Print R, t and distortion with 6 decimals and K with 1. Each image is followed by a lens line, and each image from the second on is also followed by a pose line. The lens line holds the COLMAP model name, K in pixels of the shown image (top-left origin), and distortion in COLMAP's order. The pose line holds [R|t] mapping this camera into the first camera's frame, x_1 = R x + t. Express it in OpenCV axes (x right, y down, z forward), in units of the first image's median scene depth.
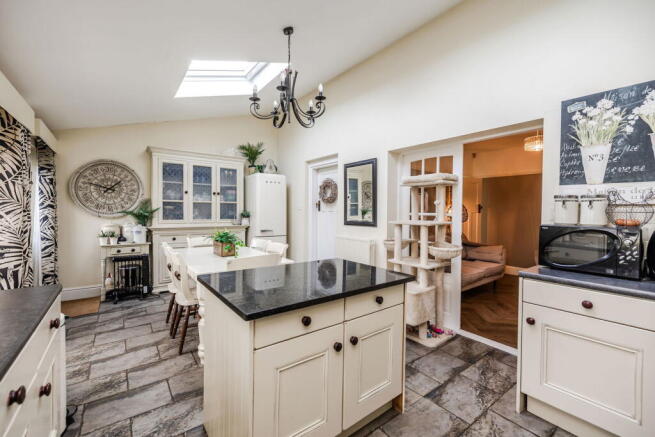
lens RADIAL K [[274.7, 0, 325.1], [0, 274.7, 214.8], [0, 0, 1]] dist [0.000648, 0.000235]
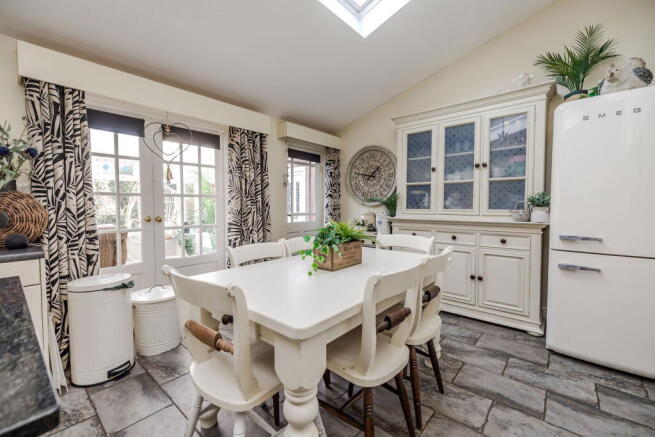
lens RADIAL K [[278.1, 0, 326.7], [0, 278.1, 214.9], [0, 0, 1]] dist [0.000925, 0.000111]
pose [[0.201888, 0.023501, -0.979127, 0.134164], [-0.011090, 0.999703, 0.021708, 0.021141], [0.979346, 0.006476, 0.202088, 0.630039]]
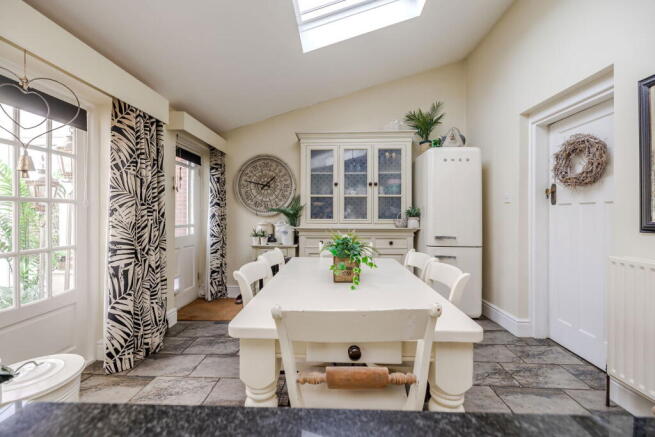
lens RADIAL K [[274.7, 0, 325.1], [0, 274.7, 214.8], [0, 0, 1]] dist [0.000648, 0.000235]
pose [[0.771158, -0.005579, -0.636620, -0.027825], [-0.004001, 0.999899, -0.013609, 0.017659], [0.636631, 0.013042, 0.771058, 0.391366]]
